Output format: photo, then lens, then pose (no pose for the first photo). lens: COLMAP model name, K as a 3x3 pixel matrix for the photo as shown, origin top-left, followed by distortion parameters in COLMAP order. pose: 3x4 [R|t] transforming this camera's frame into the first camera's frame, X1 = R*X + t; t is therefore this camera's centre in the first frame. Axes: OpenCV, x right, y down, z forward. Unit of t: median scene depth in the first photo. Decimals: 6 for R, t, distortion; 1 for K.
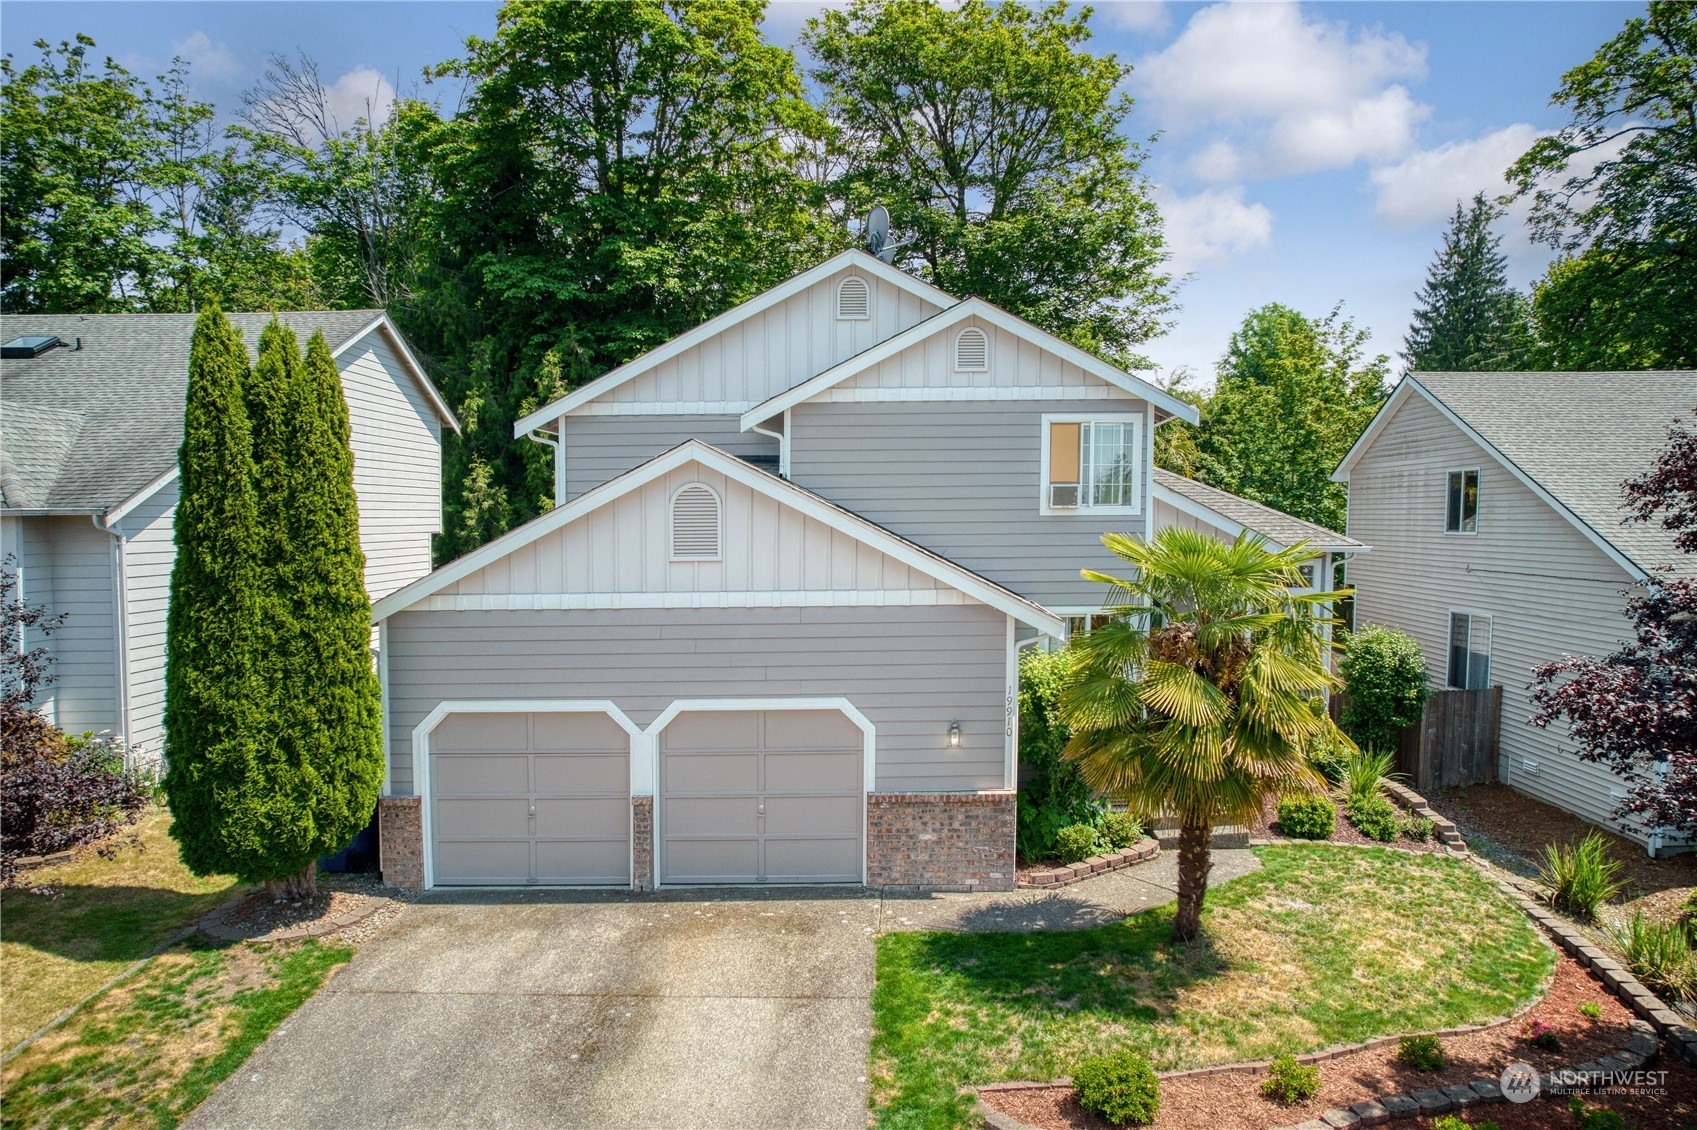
lens RADIAL K [[1139.2, 0, 882.9], [0, 1139.2, 559.8], [0, 0, 1]] dist [-0.084429, 0.085812]
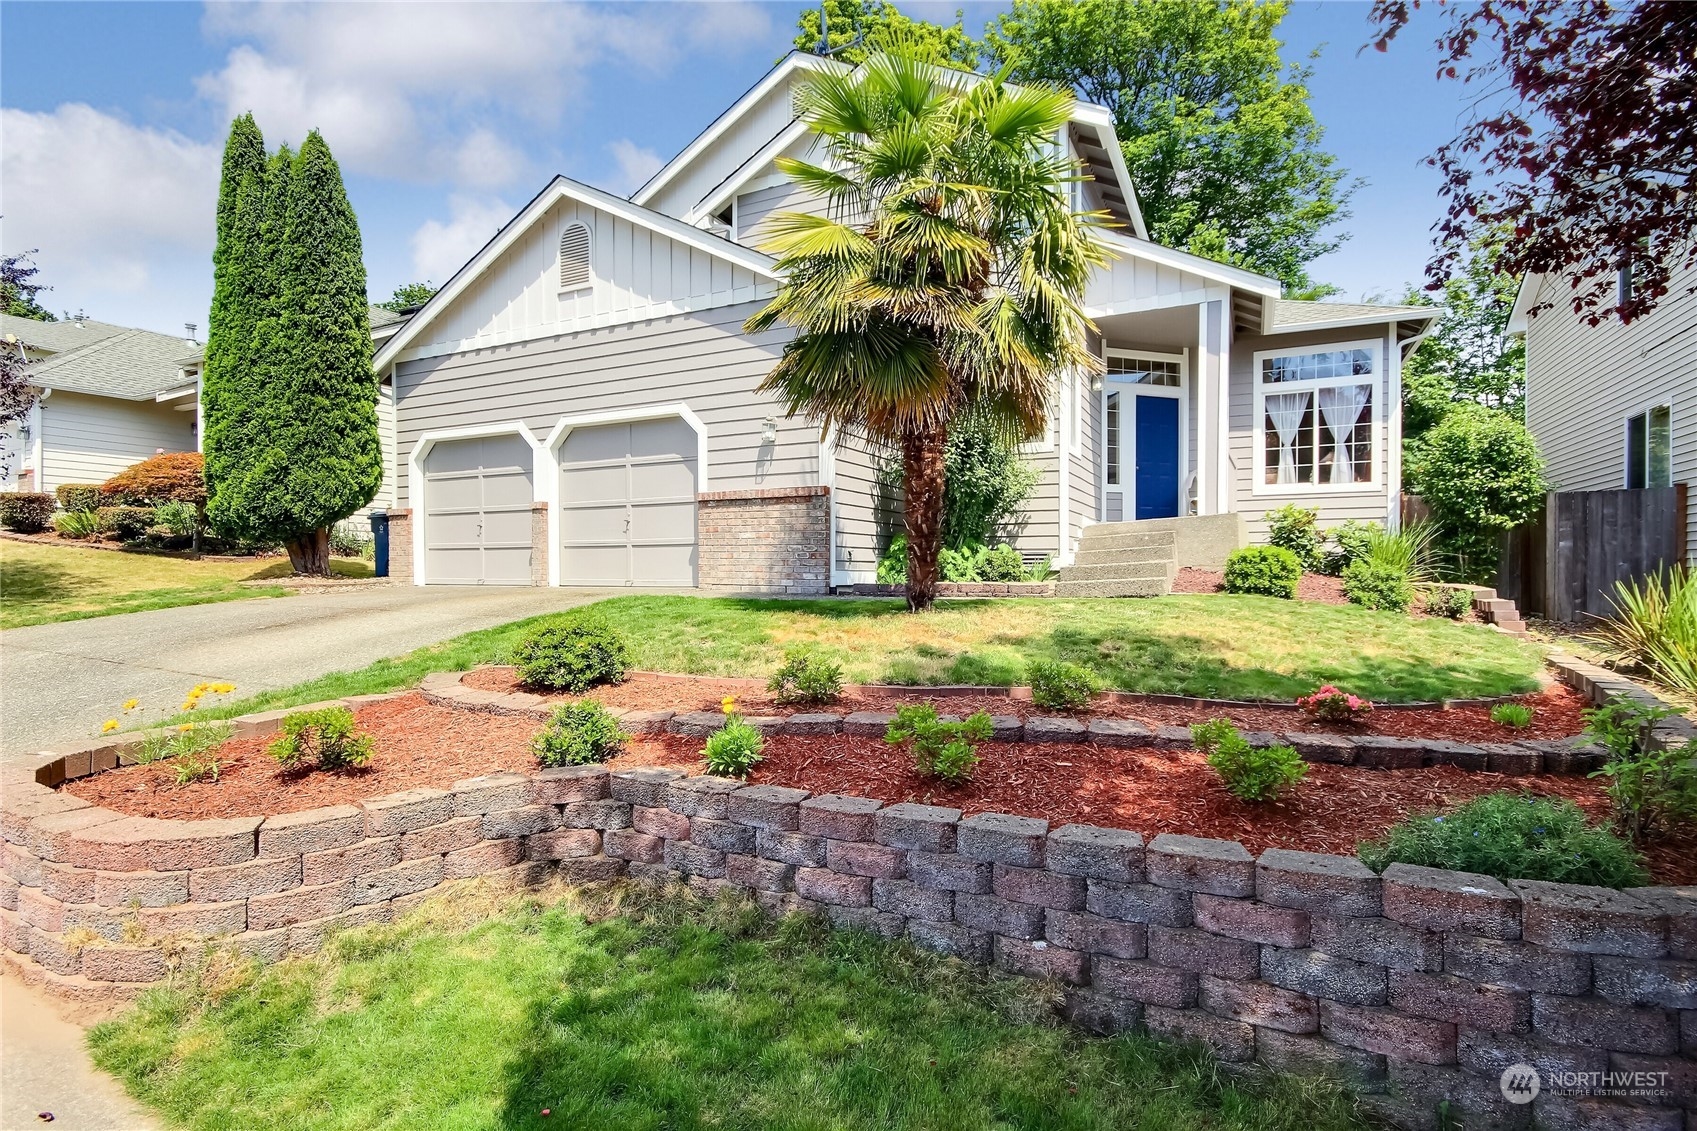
lens RADIAL K [[806.0, 0, 860.2], [0, 806.0, 579.0], [0, 0, 1]] dist [-0.000948, -0.000741]
pose [[0.893752, -0.005546, -0.448528, 0.385705], [-0.022694, 0.998084, -0.057562, 0.276288], [0.447988, 0.061625, 0.891913, 0.366258]]
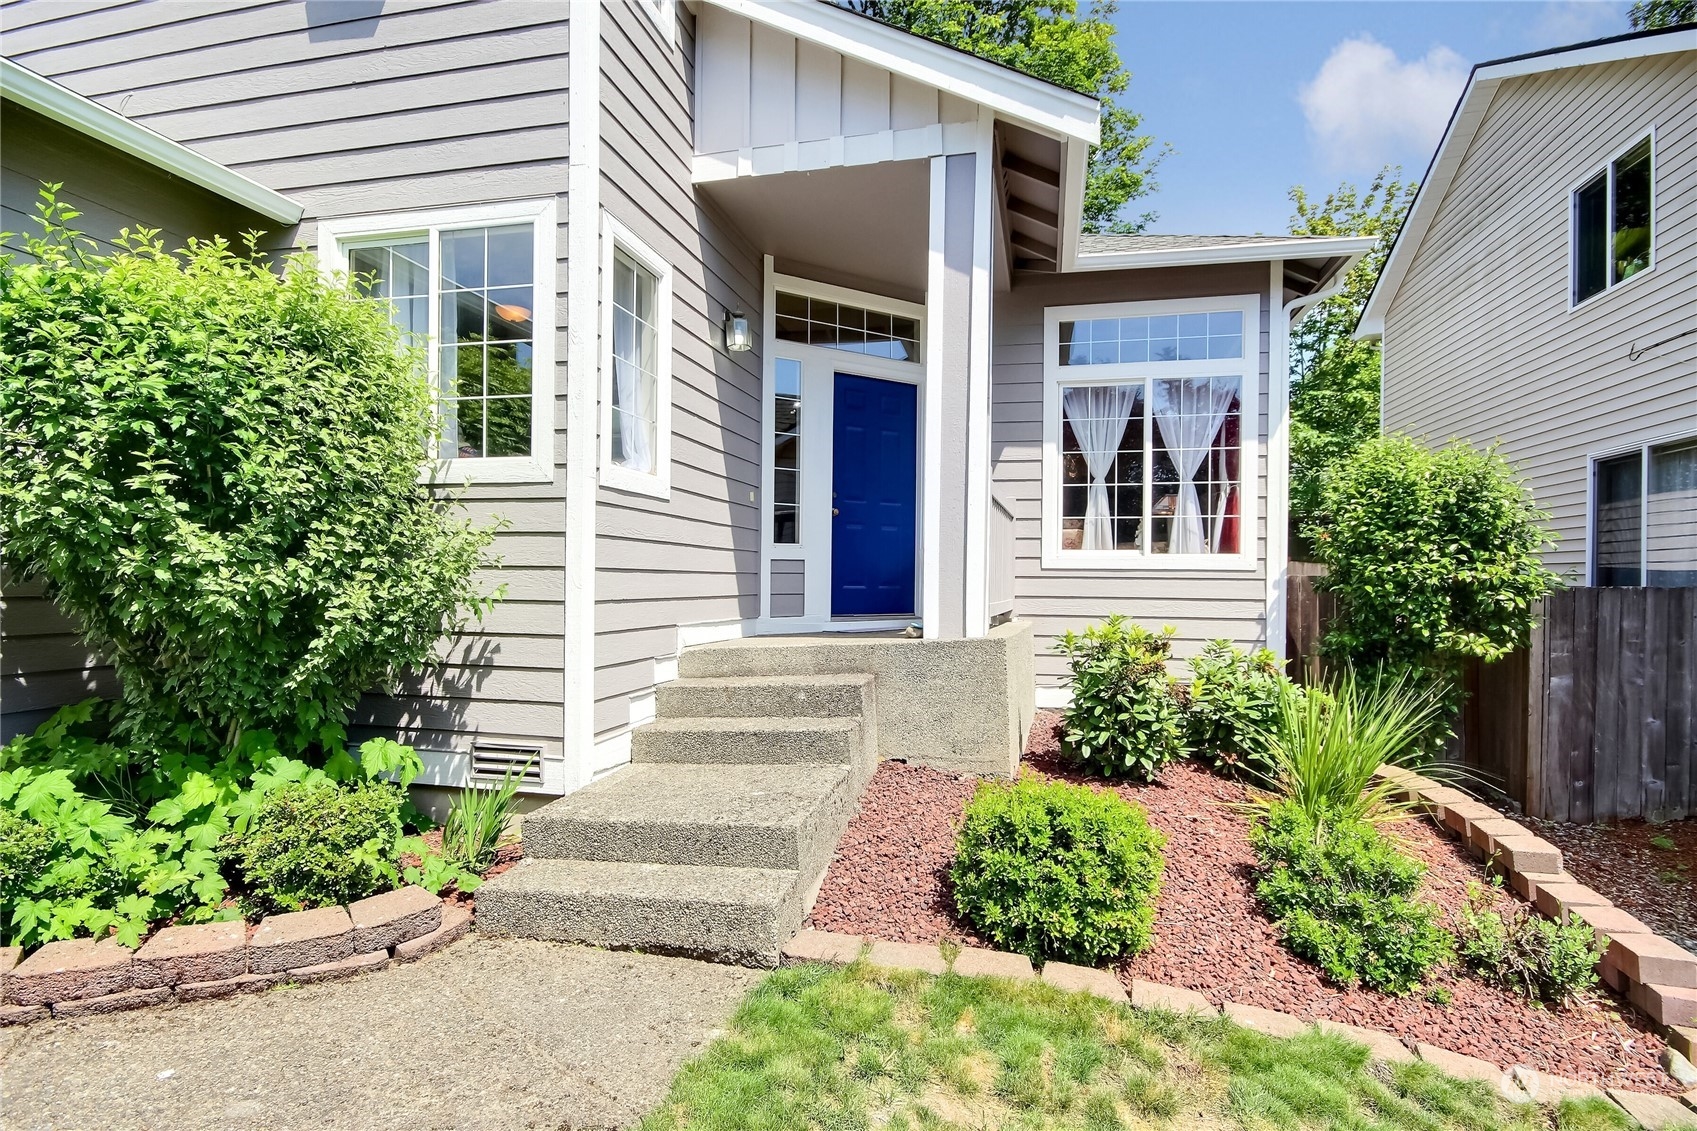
lens RADIAL K [[820.1, 0, 864.1], [0, 820.1, 579.2], [0, 0, 1]] dist [-0.002821, -0.001297]
pose [[0.973415, 0.000668, -0.229050, 0.384044], [-0.016963, 0.997460, -0.069181, 0.175455], [0.228422, 0.071227, 0.970953, 0.801732]]
